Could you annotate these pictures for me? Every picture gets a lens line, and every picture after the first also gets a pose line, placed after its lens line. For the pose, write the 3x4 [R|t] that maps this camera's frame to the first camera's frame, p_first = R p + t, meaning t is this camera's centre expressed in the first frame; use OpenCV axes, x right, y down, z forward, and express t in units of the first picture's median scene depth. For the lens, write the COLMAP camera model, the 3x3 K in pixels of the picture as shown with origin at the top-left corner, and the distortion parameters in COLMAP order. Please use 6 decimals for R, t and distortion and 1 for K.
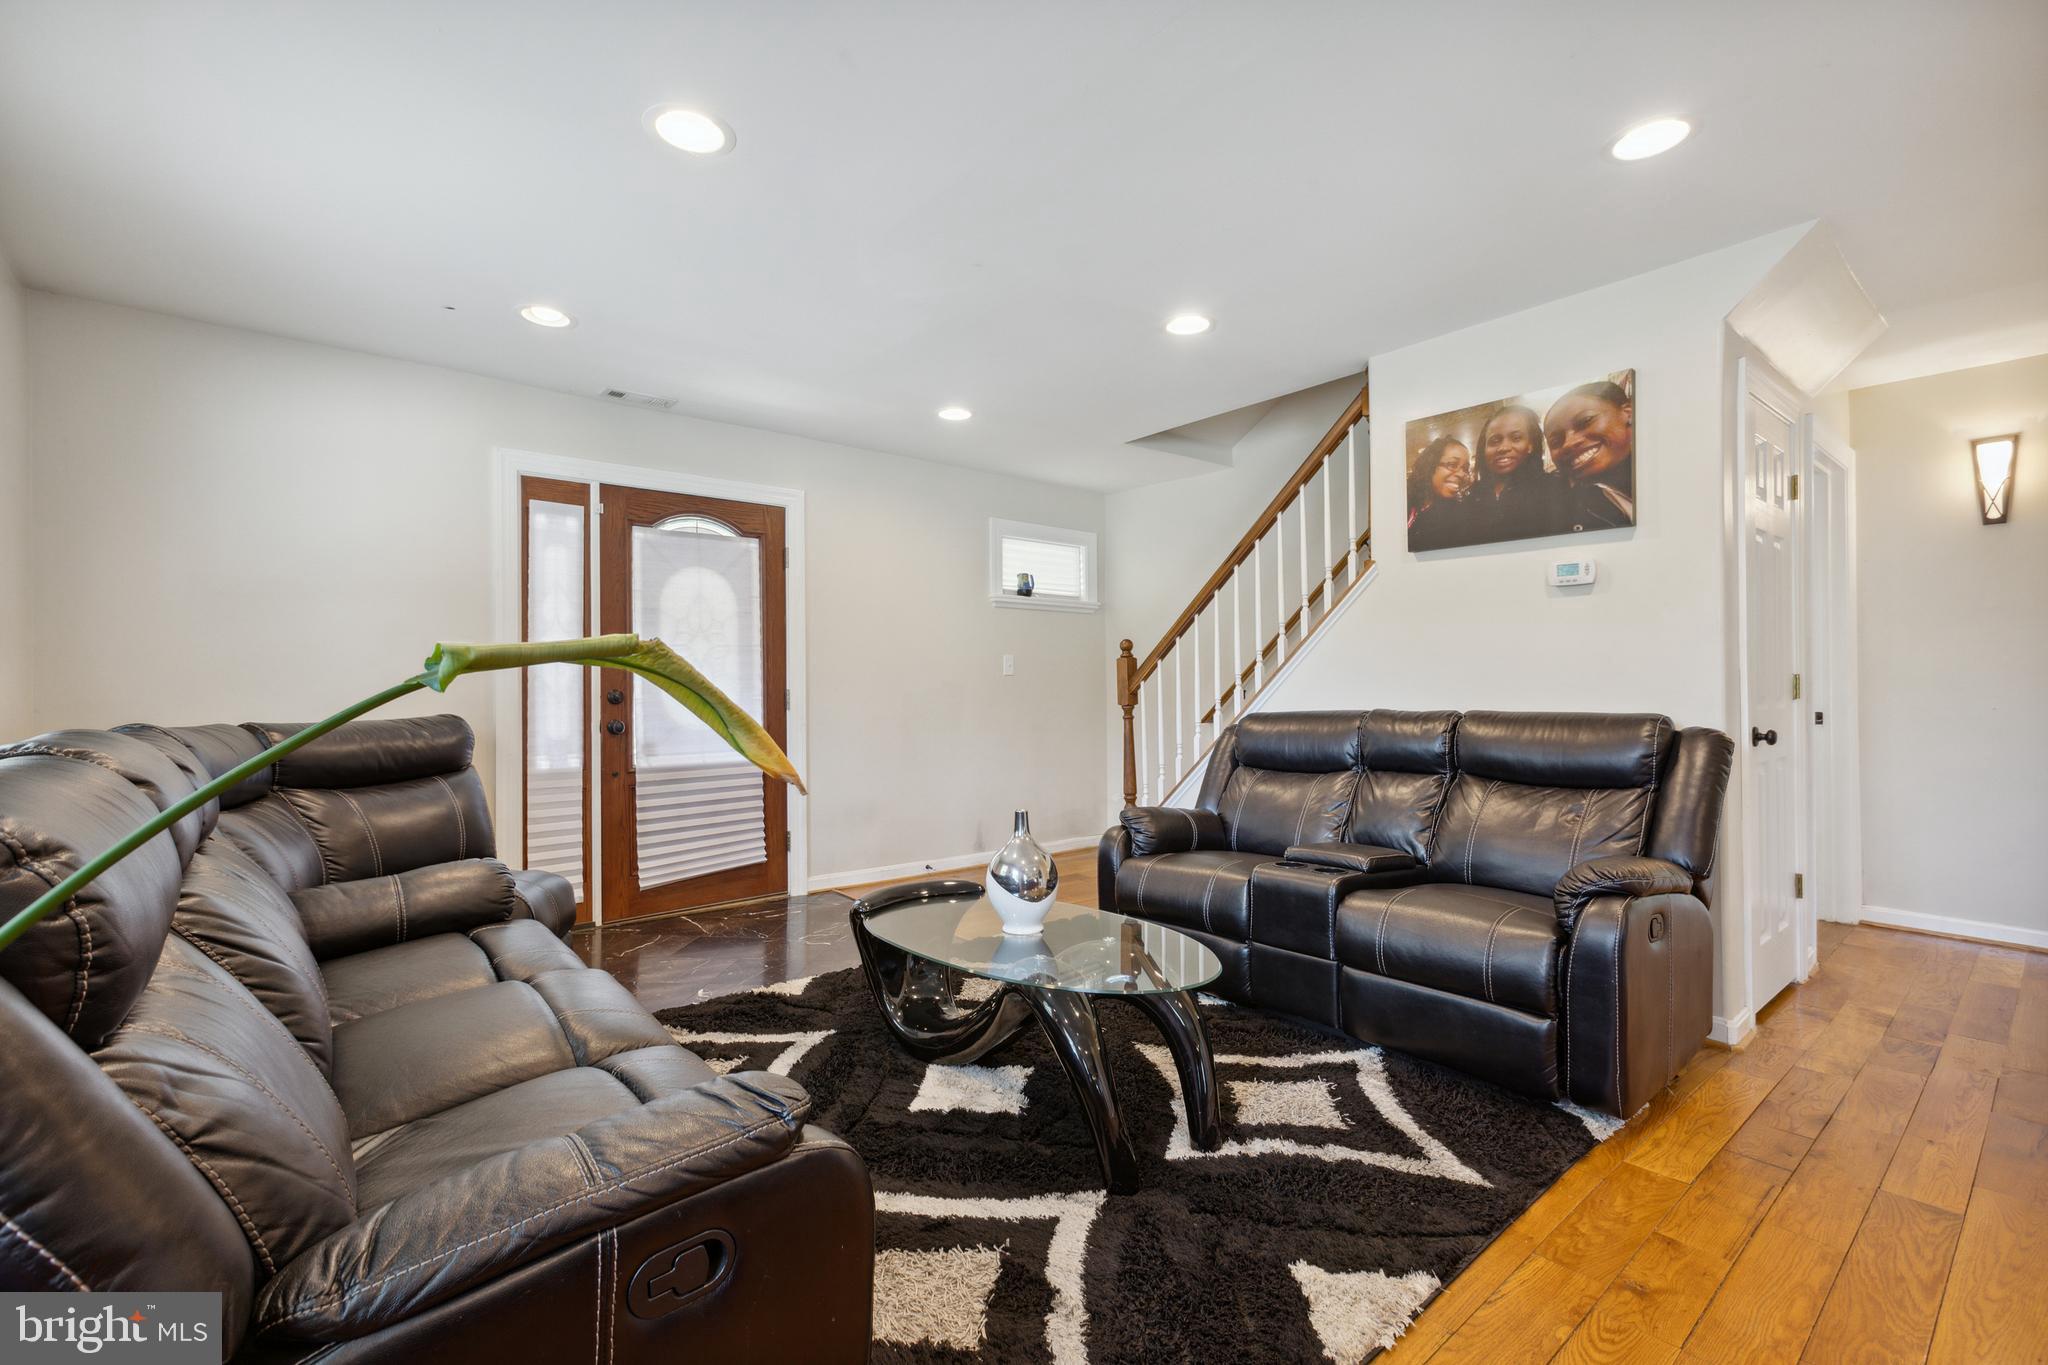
lens RADIAL K [[922.9, 0, 1067.7], [0, 922.9, 681.0], [0, 0, 1]] dist [-0.000118, -0.000068]
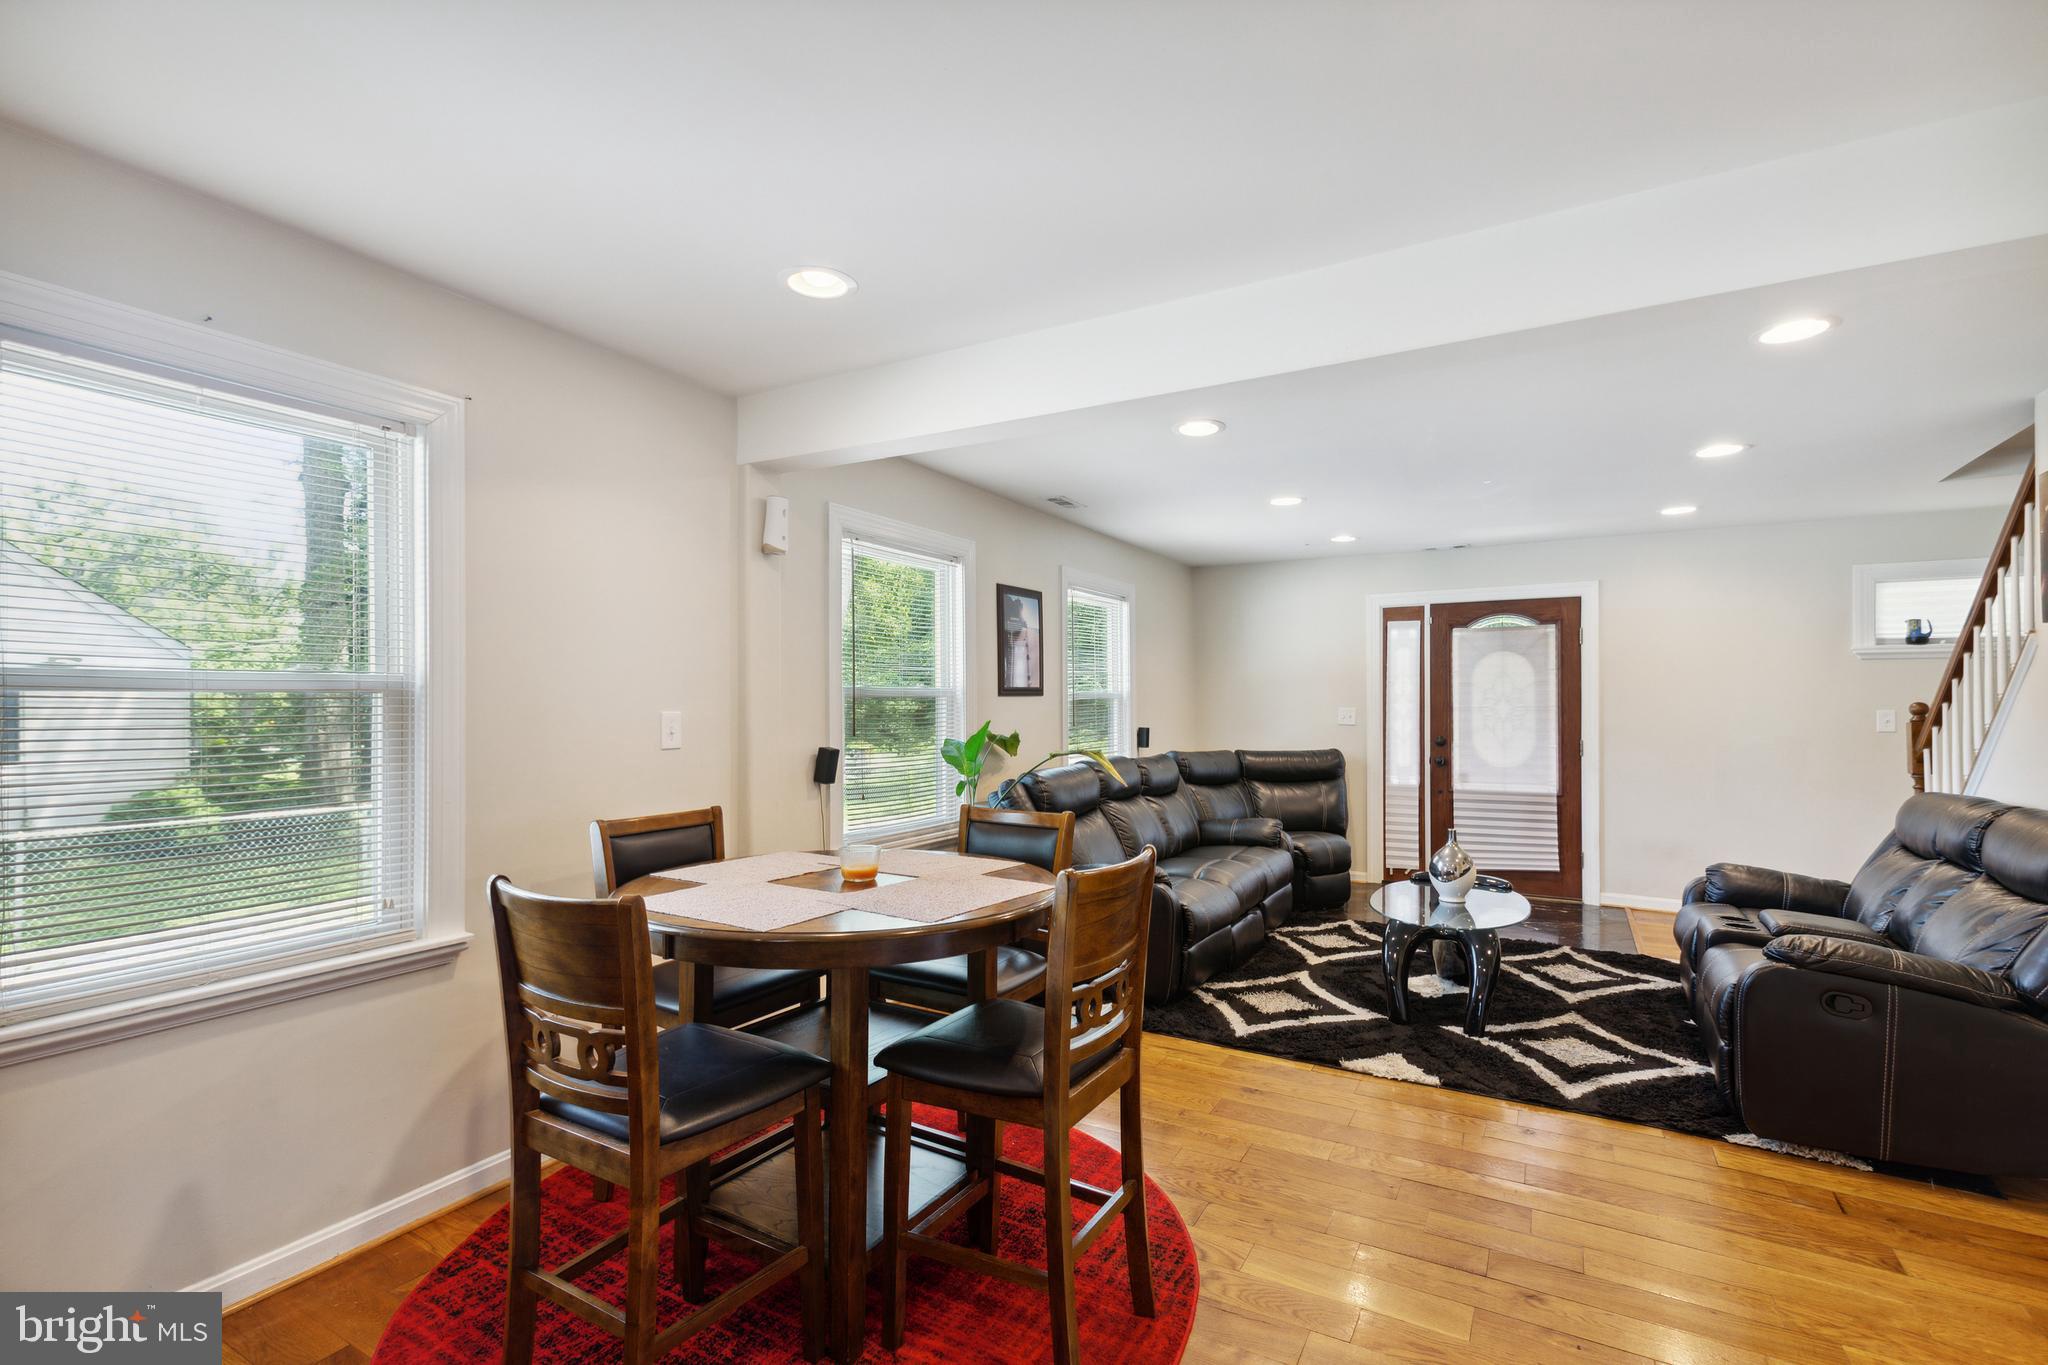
lens RADIAL K [[929.1, 0, 1024.0], [0, 929.1, 682.5], [0, 0, 1]] dist [0.028555, -0.014610]
pose [[0.342712, -0.011671, -0.939368, 0.750658], [0.000155, 0.999924, -0.012366, -0.063292], [0.939440, 0.004092, 0.342688, -0.190019]]
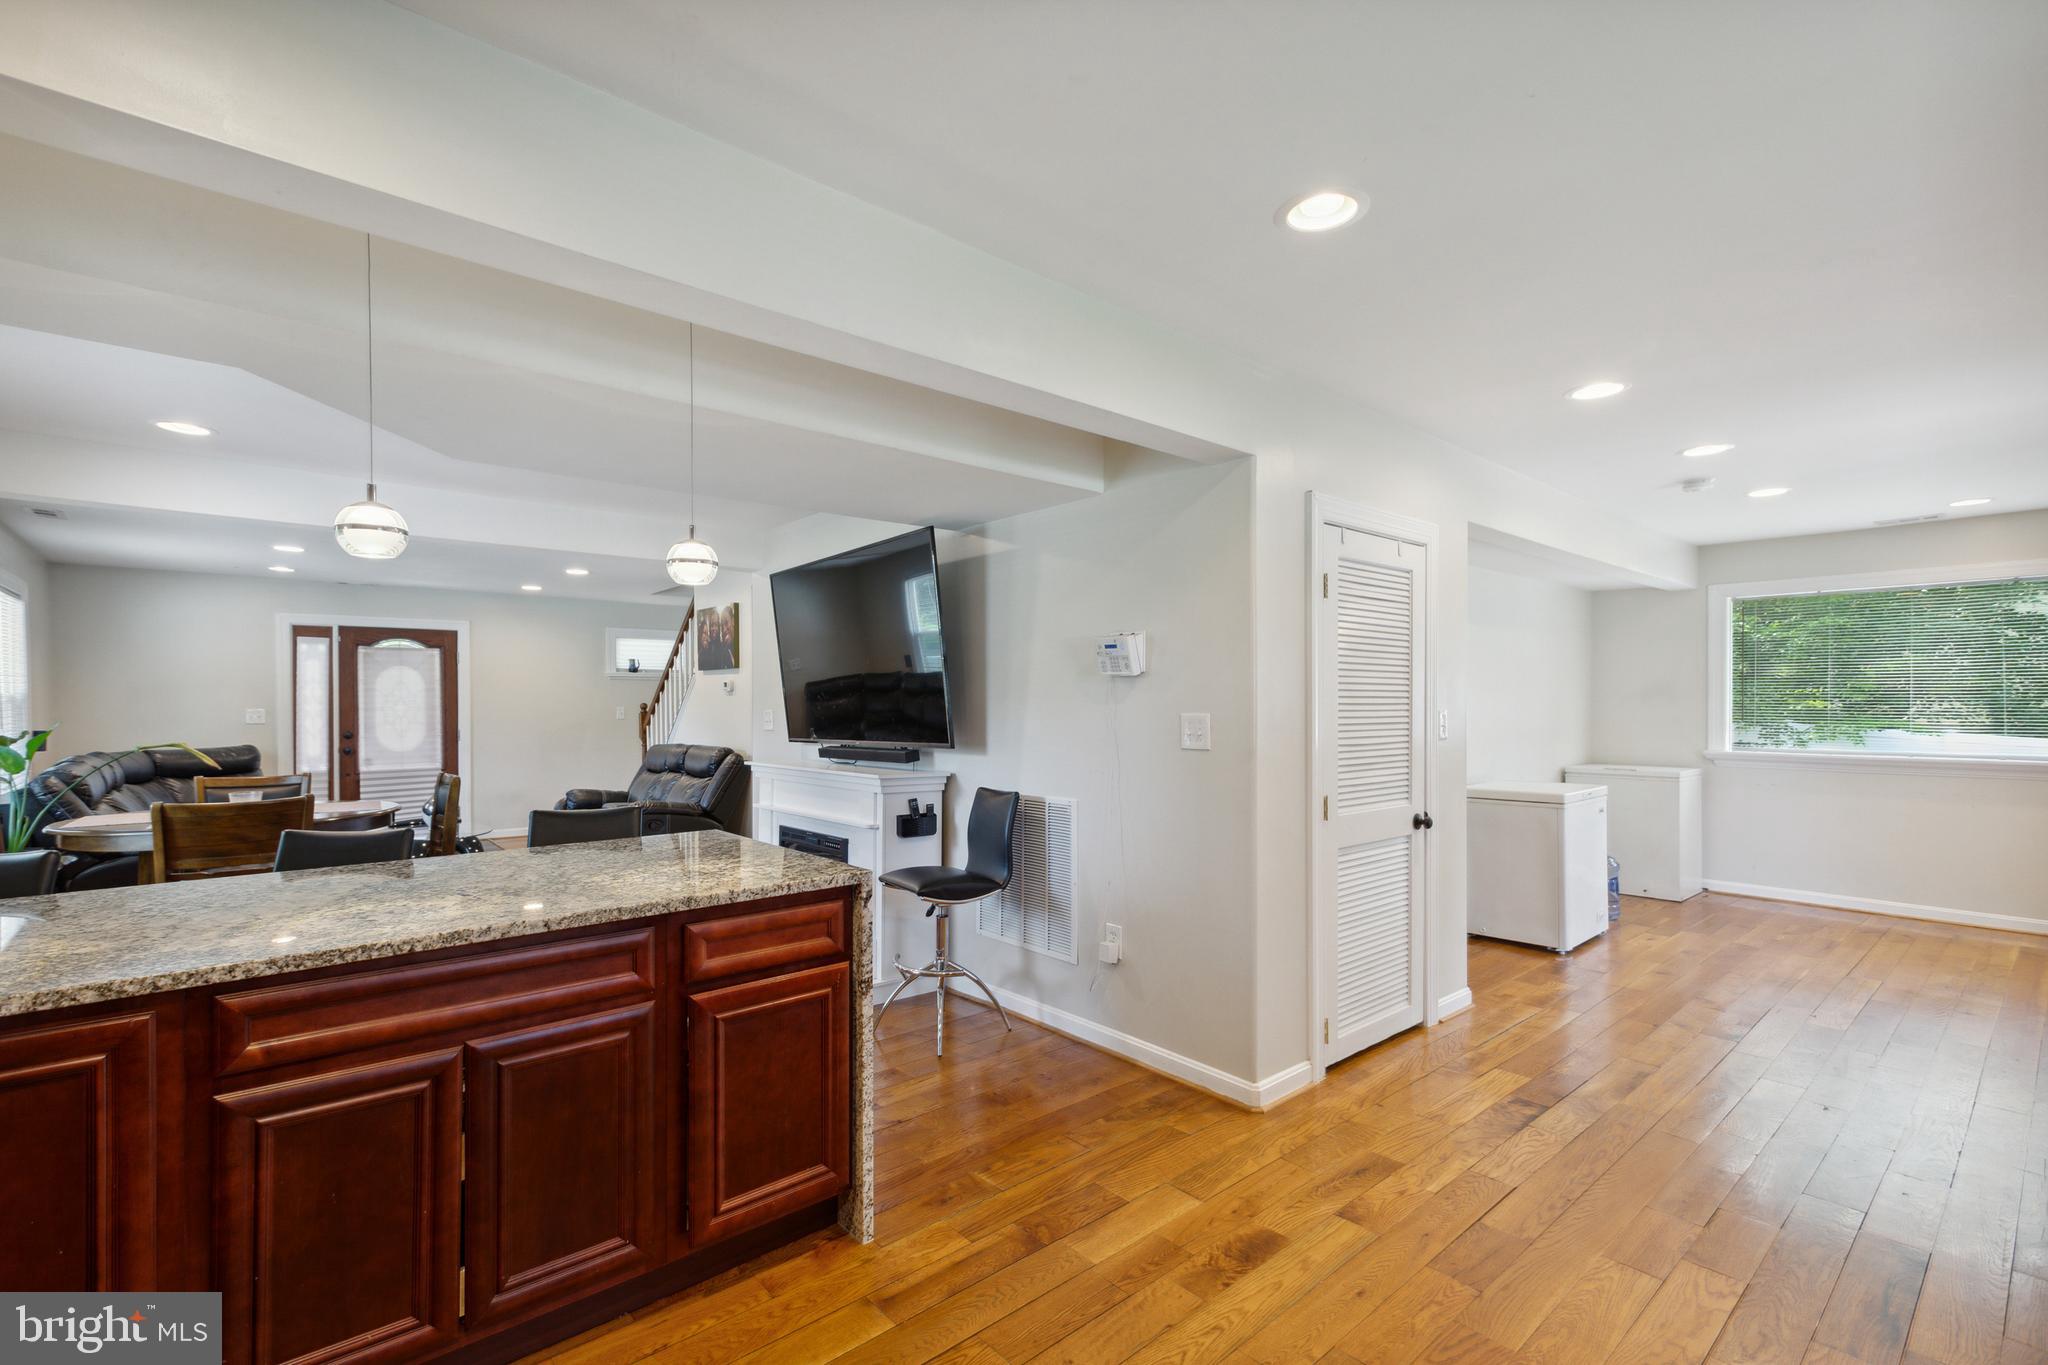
lens RADIAL K [[891.1, 0, 1010.0], [0, 891.1, 711.6], [0, 0, 1]] dist [0.018596, -0.000406]
pose [[0.999989, 0.004495, 0.000965, 0.930403], [-0.004506, 0.999914, 0.012326, -0.063409], [-0.000909, -0.012330, 0.999924, -0.926732]]
